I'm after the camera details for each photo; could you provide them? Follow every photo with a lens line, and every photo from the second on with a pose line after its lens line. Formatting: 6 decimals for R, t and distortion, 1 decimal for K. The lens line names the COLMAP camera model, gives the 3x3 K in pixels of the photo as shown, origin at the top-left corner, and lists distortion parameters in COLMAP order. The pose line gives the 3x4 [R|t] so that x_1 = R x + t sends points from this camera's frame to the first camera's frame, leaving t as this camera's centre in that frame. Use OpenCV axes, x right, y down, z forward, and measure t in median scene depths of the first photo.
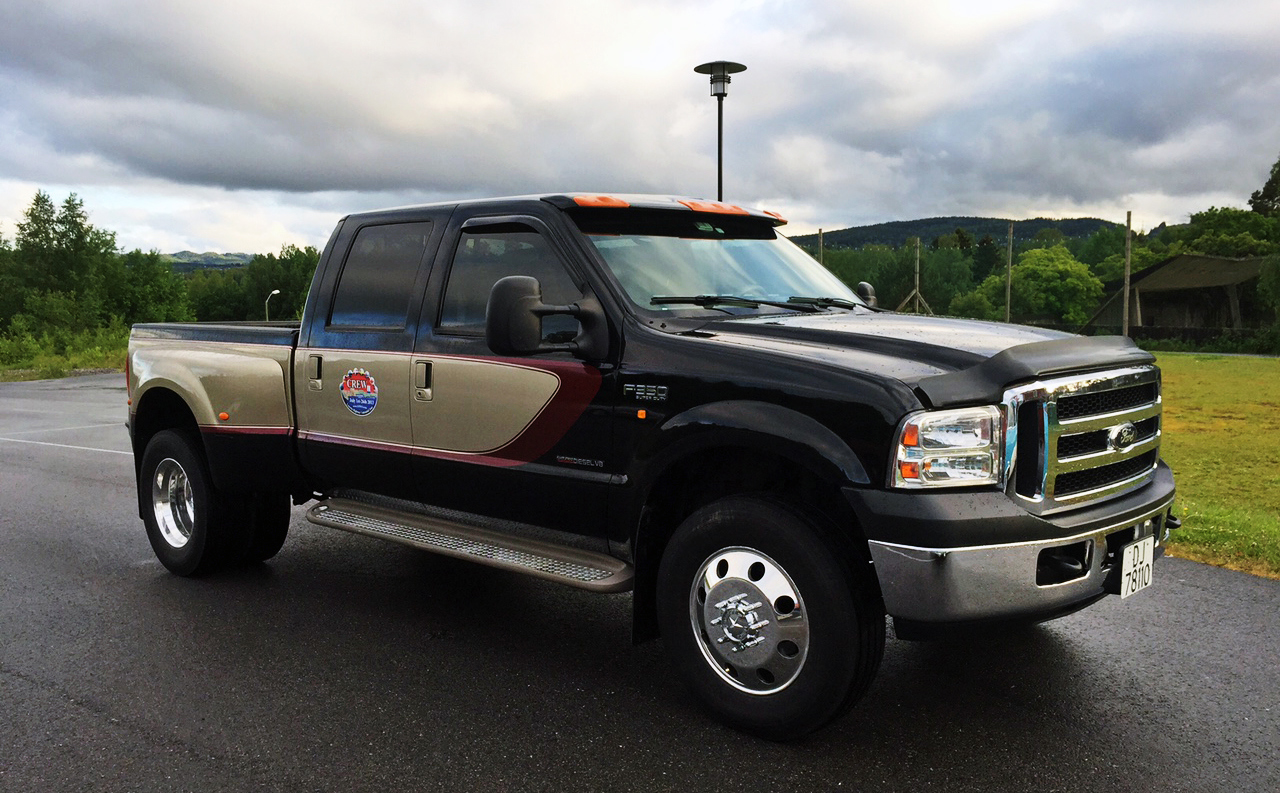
lens RADIAL K [[1085.0, 0, 637.8], [0, 1085.0, 402.2], [0, 0, 1]] dist [0.001151, -0.011476]
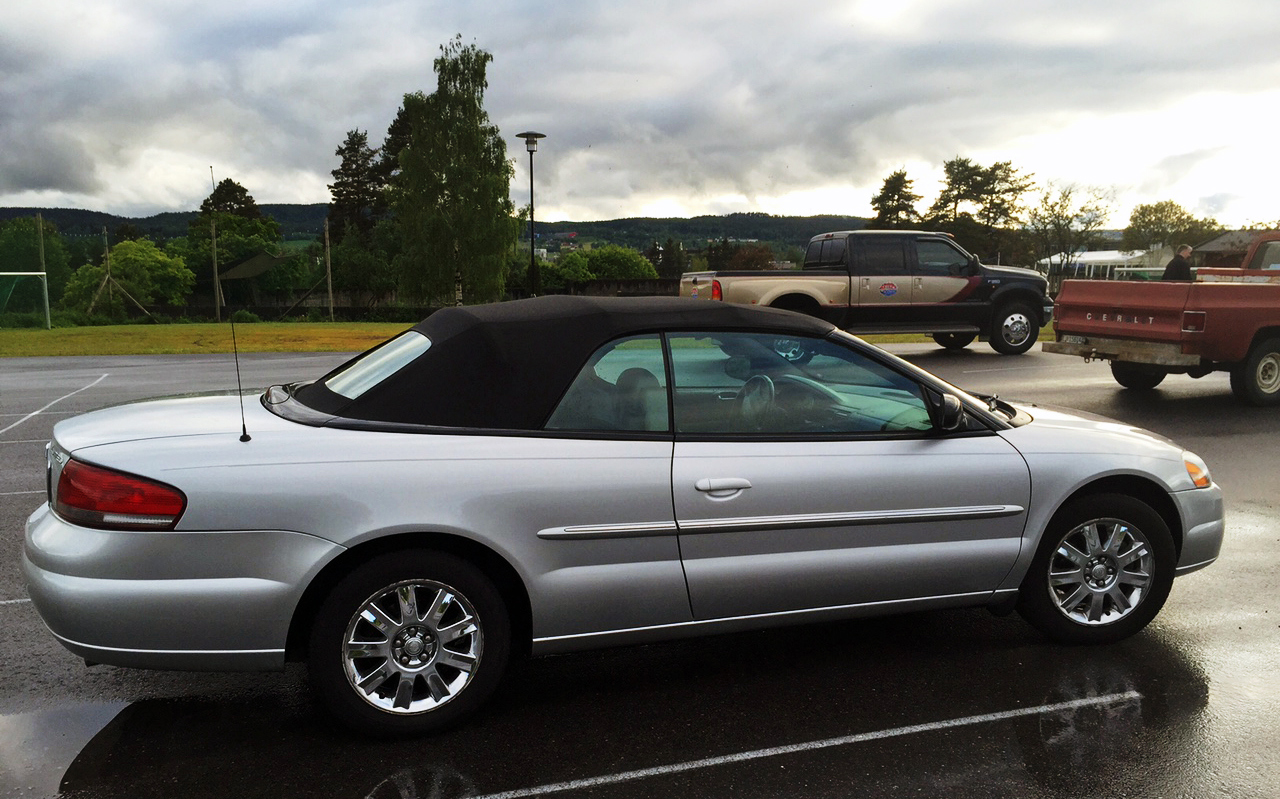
lens RADIAL K [[1085.0, 0, 638.9], [0, 1085.0, 397.6], [0, 0, 1]] dist [0.001151, -0.011476]
pose [[0.492164, -0.089801, 0.865858, -0.350973], [0.090858, 0.994531, 0.051502, 0.007648], [-0.865748, 0.053323, 0.497631, 0.006981]]
